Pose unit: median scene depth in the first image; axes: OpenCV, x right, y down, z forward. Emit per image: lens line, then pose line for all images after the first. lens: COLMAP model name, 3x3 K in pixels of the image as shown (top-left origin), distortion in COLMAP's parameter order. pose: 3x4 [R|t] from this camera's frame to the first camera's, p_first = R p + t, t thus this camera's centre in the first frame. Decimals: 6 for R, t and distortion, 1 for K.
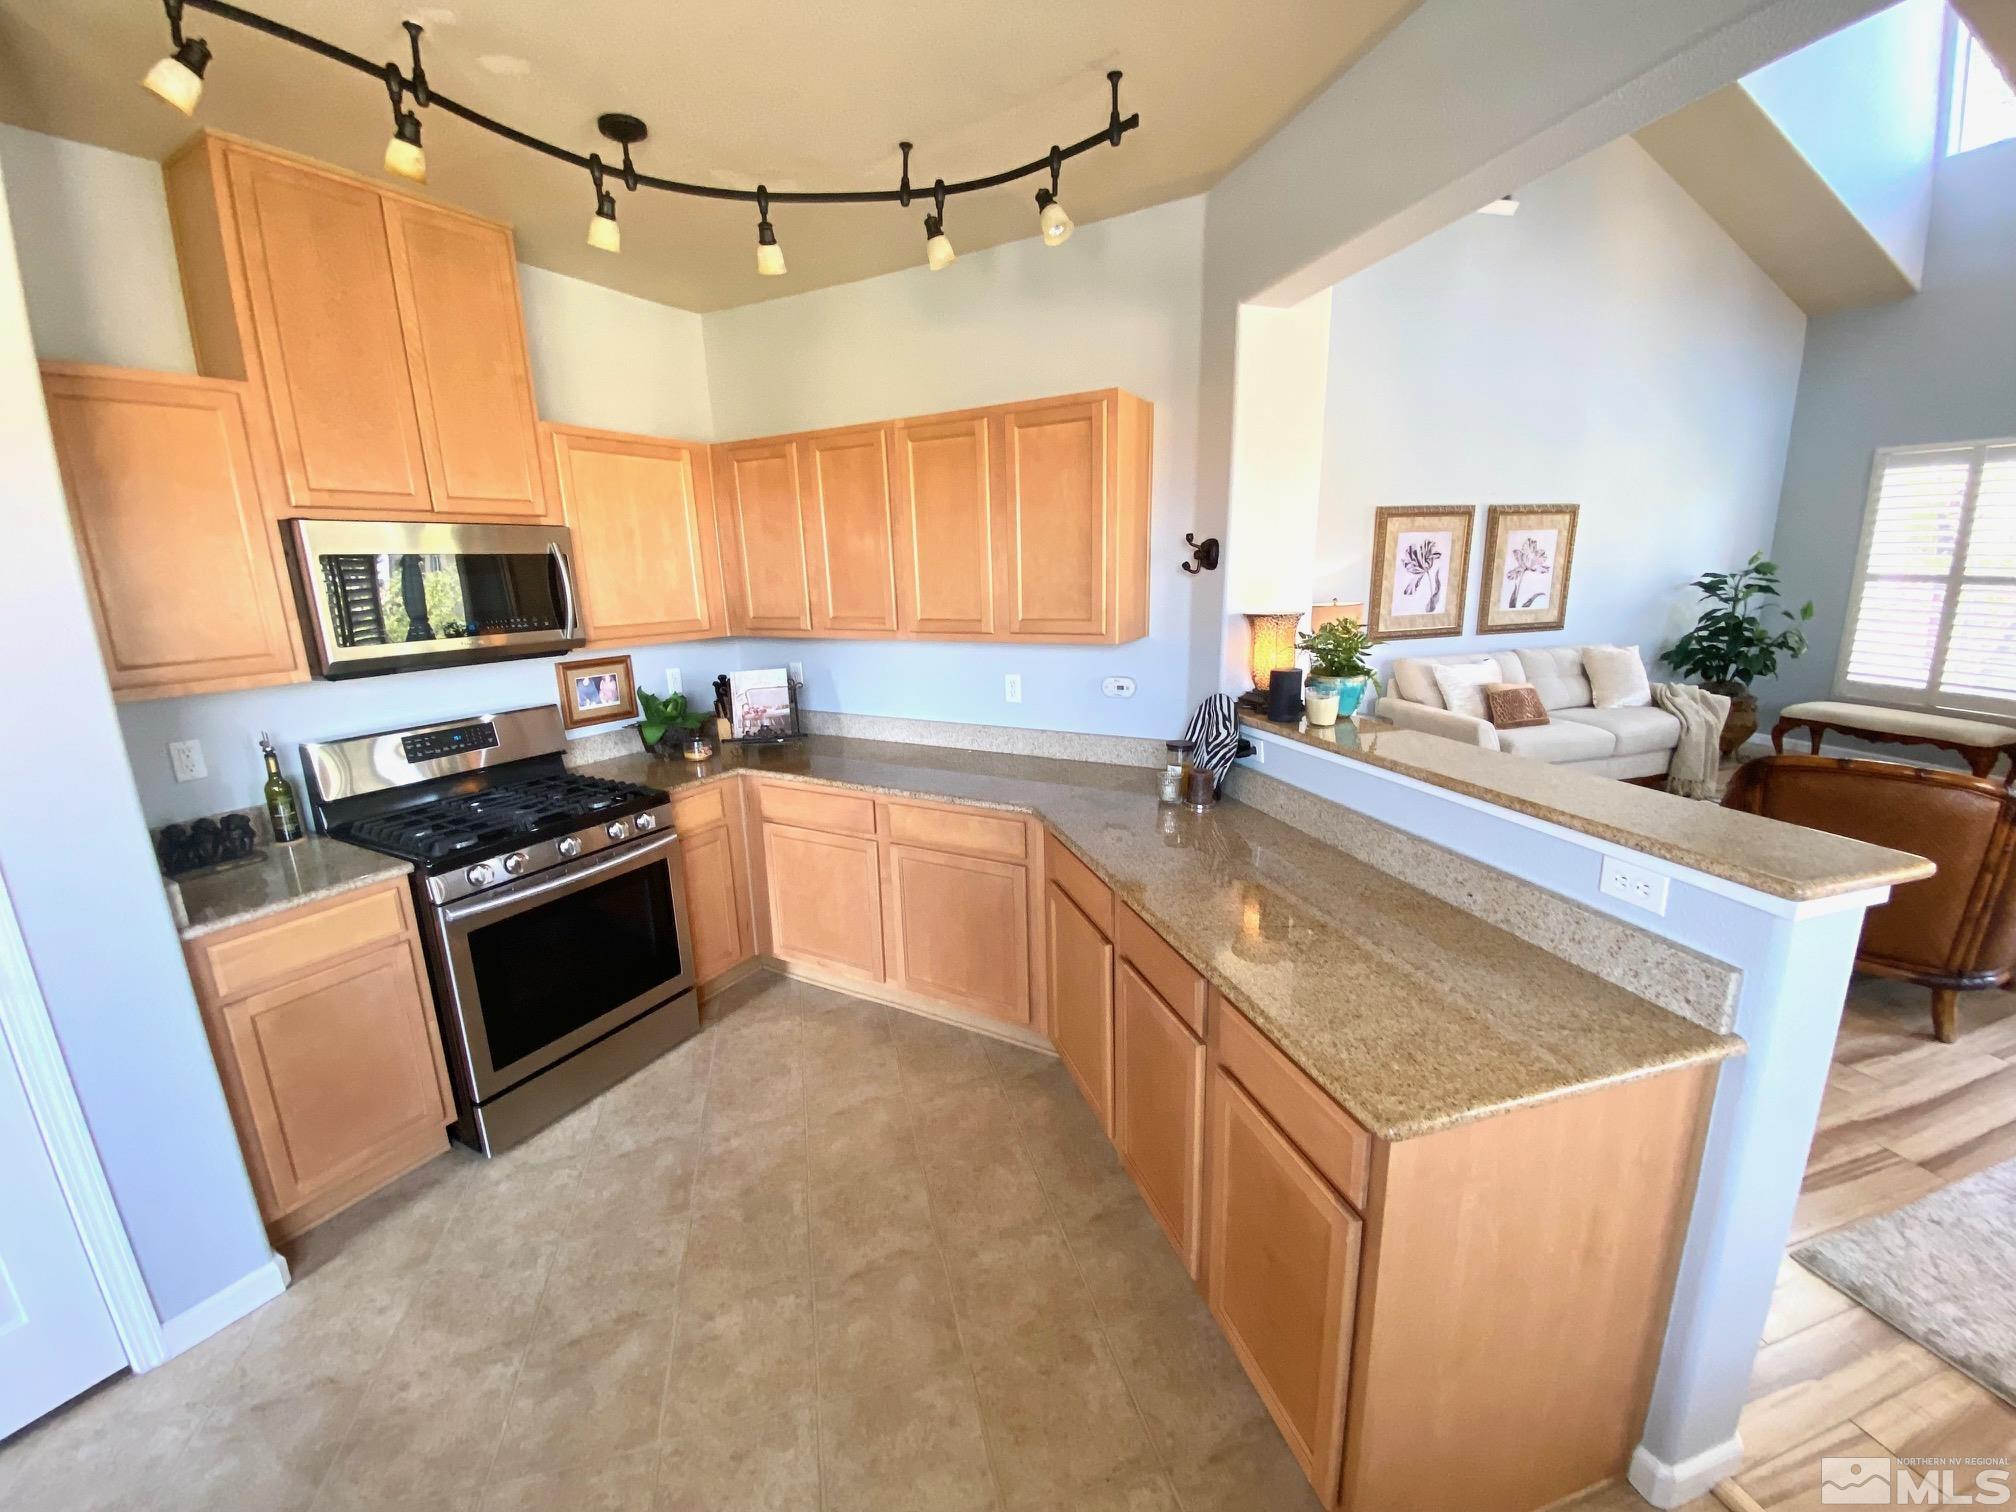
lens RADIAL K [[810.8, 0, 1030.4], [0, 810.8, 746.4], [0, 0, 1]] dist [0.012969, -0.015604]
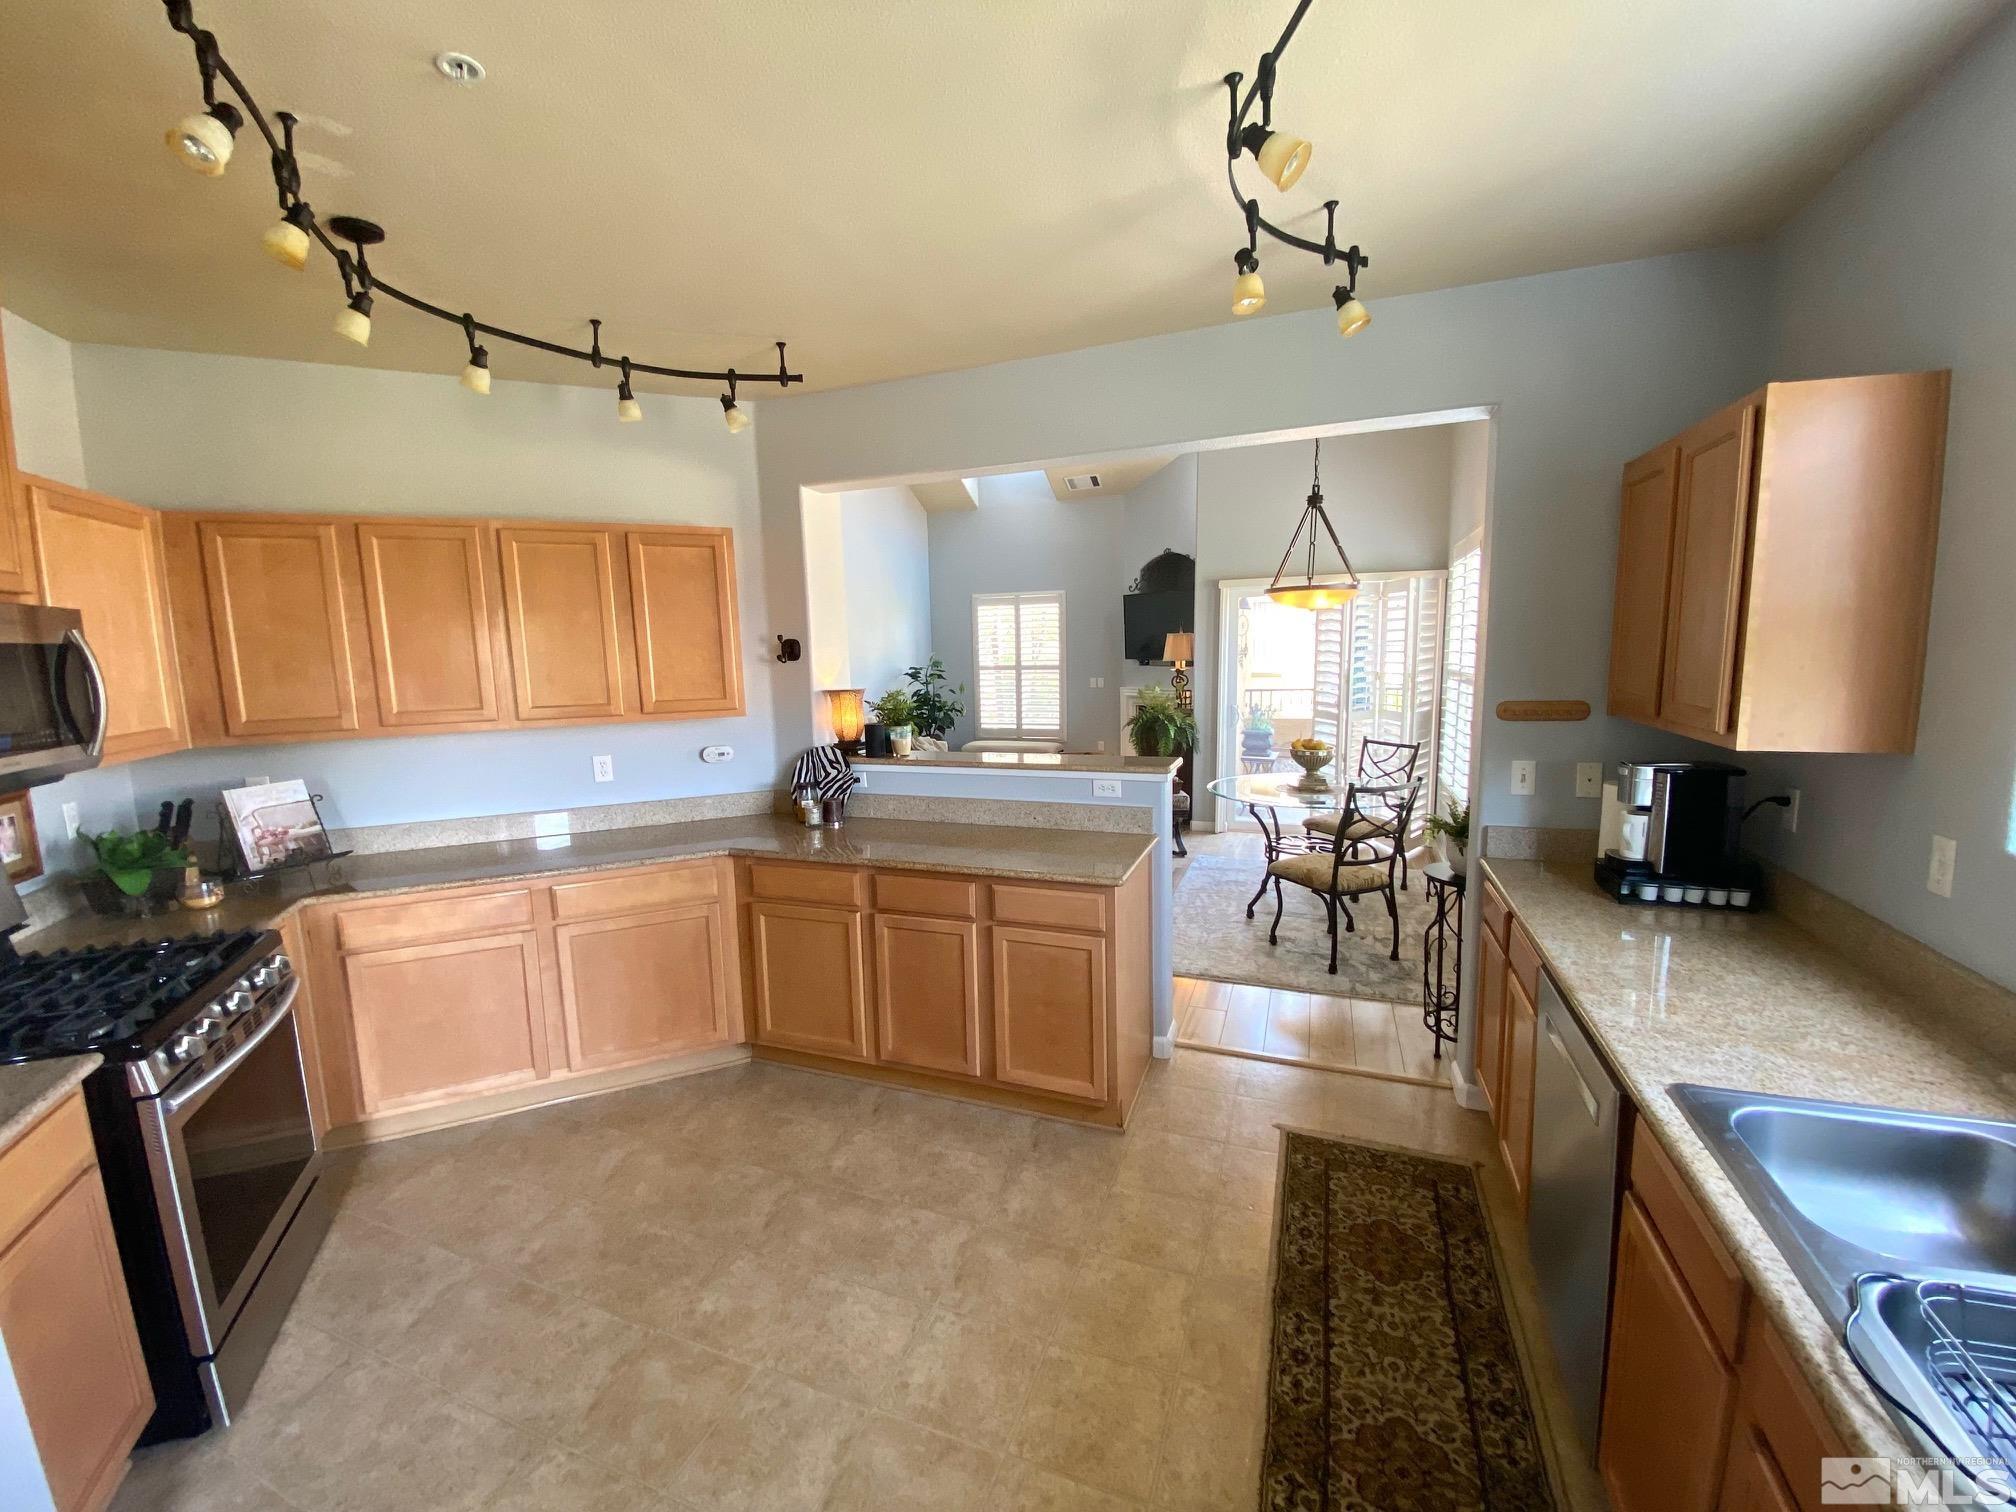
lens RADIAL K [[810.8, 0, 1010.7], [0, 810.8, 744.5], [0, 0, 1]] dist [0.012969, -0.015604]
pose [[0.588586, -0.084330, 0.804024, -0.540537], [0.184271, 0.982359, -0.031860, 0.029237], [-0.787154, 0.166911, 0.593742, -0.077922]]
